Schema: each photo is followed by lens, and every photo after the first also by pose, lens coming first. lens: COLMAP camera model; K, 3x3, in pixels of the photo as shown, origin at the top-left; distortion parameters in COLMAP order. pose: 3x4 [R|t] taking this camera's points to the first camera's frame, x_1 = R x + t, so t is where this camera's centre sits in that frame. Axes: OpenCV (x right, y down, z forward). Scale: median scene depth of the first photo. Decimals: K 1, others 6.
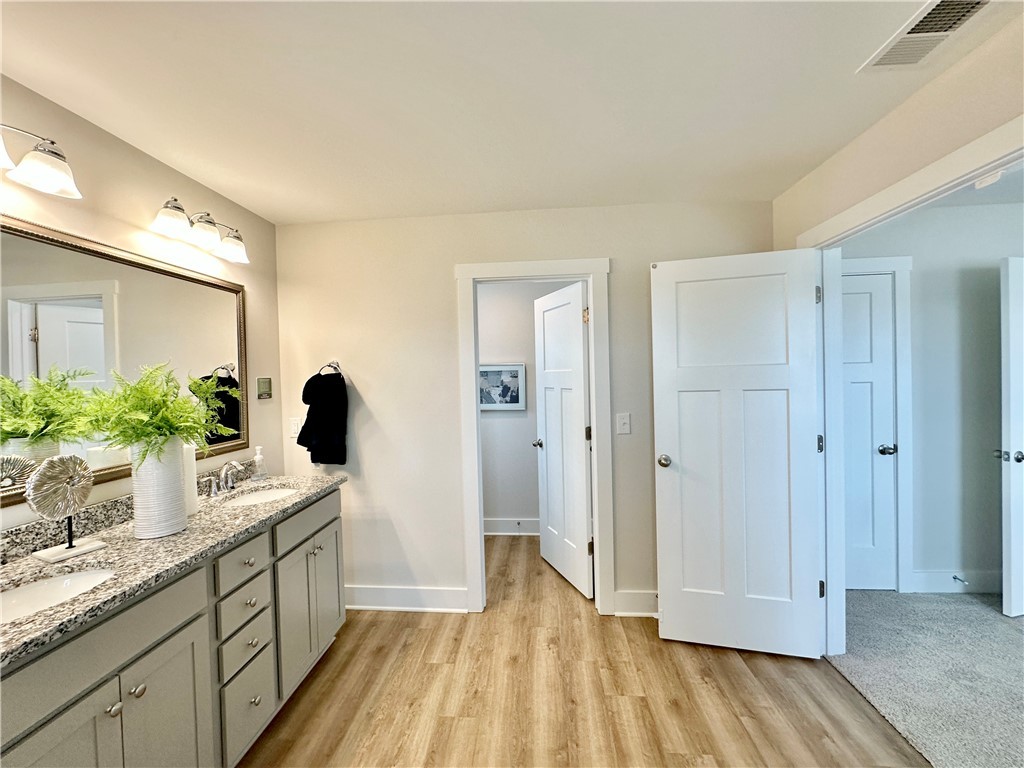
lens RADIAL K [[405.7, 0, 510.5], [0, 405.7, 381.5], [0, 0, 1]] dist [0.001127, 0.000447]
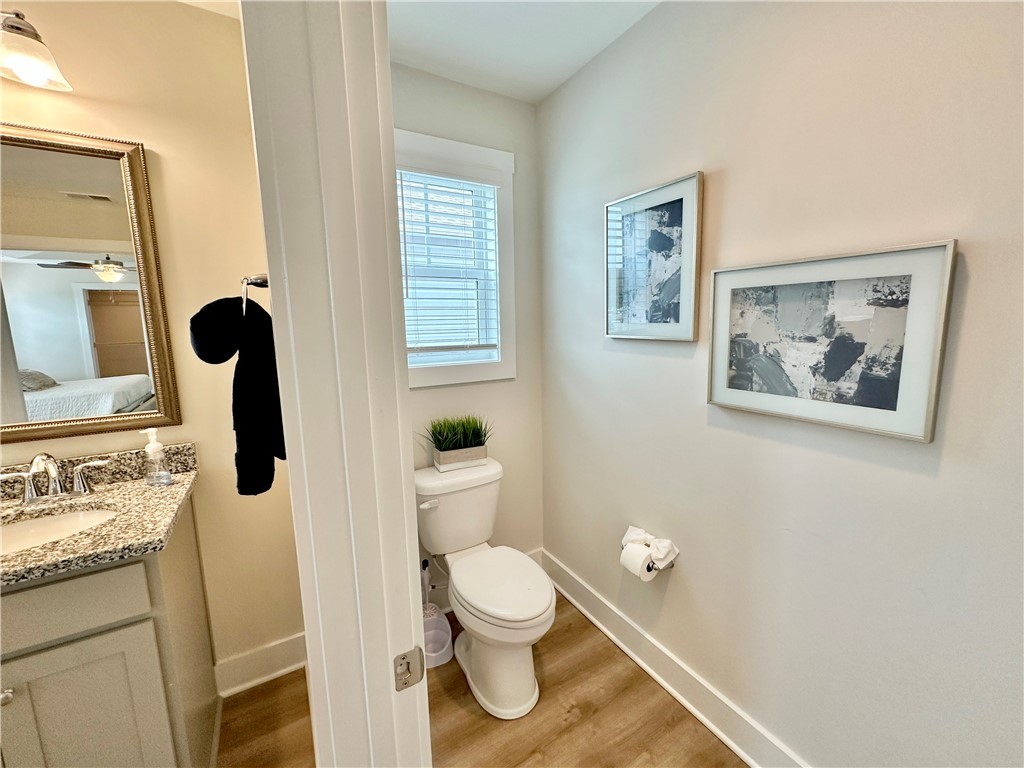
lens RADIAL K [[405.7, 0, 509.7], [0, 405.7, 384.4], [0, 0, 1]] dist [0.001127, 0.000447]
pose [[0.528556, 0.147629, -0.835963, 0.100867], [-0.016726, 0.986382, 0.163617, 0.000530], [0.848734, -0.072499, 0.523827, 0.667898]]
